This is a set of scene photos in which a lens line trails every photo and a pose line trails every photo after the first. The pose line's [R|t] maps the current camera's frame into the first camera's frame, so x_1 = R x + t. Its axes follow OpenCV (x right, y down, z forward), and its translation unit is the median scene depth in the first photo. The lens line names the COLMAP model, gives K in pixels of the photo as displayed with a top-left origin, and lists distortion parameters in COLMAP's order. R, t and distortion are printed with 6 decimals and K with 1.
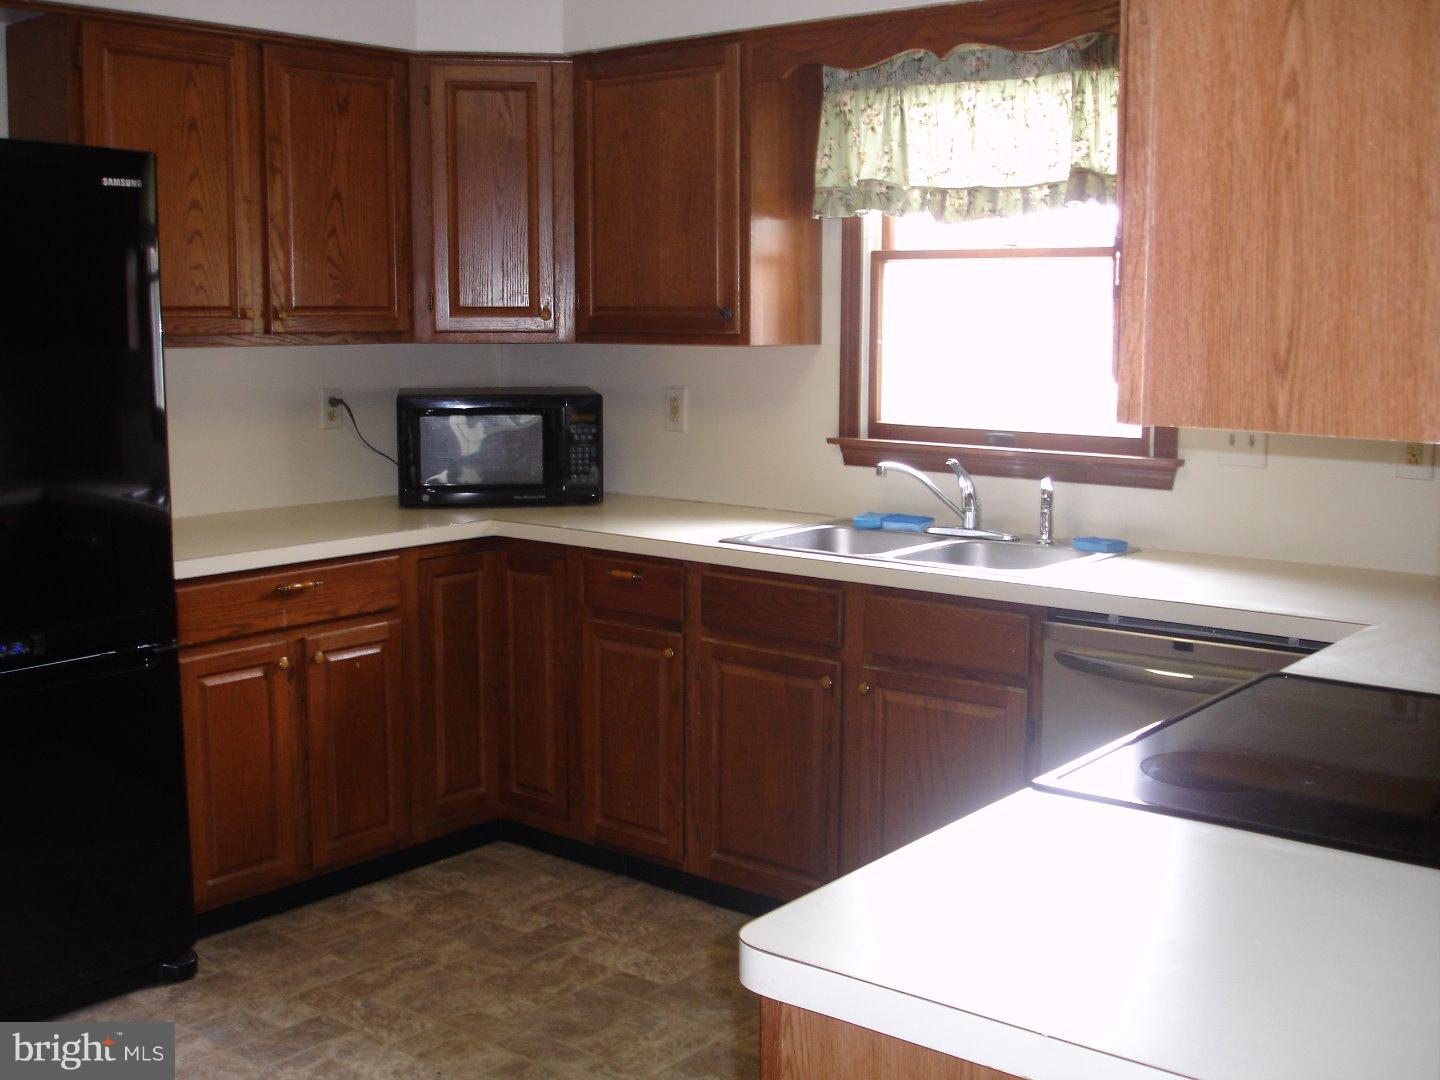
lens RADIAL K [[1606.8, 0, 712.7], [0, 1606.8, 529.9], [0, 0, 1]] dist [-0.062712, -0.157821]
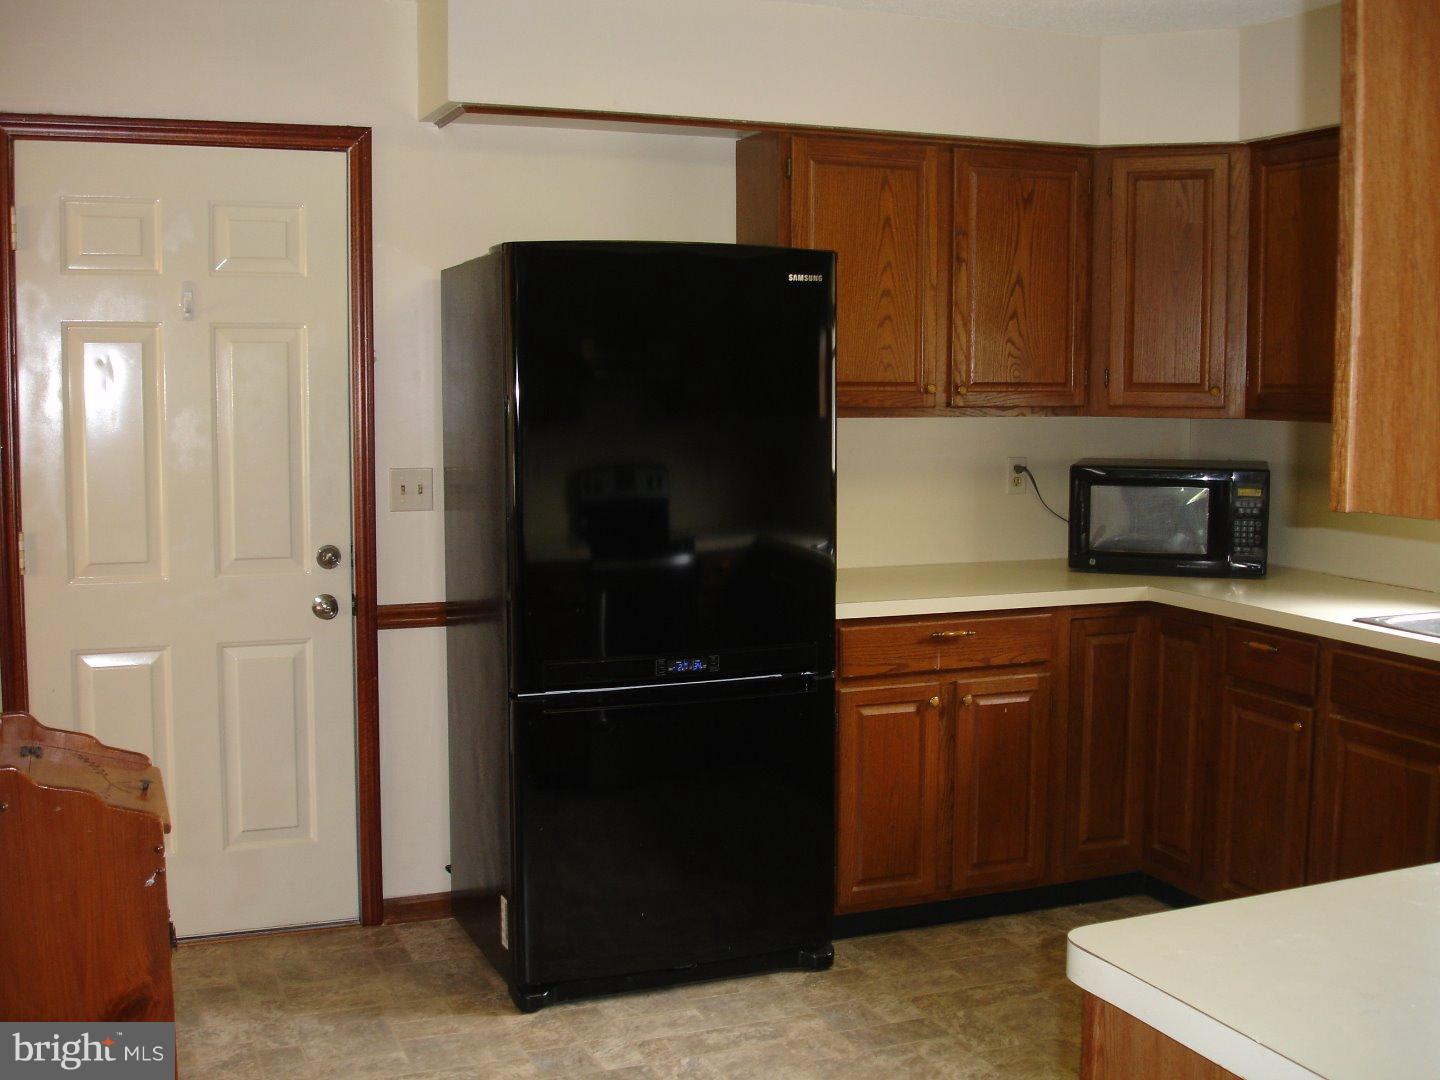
lens RADIAL K [[1606.8, 0, 712.7], [0, 1606.8, 529.9], [0, 0, 1]] dist [-0.062712, -0.157821]
pose [[0.876365, 0.044155, -0.479620, 0.122739], [-0.063908, 0.997644, -0.024929, 0.001464], [0.477389, 0.052499, 0.877122, -0.060103]]
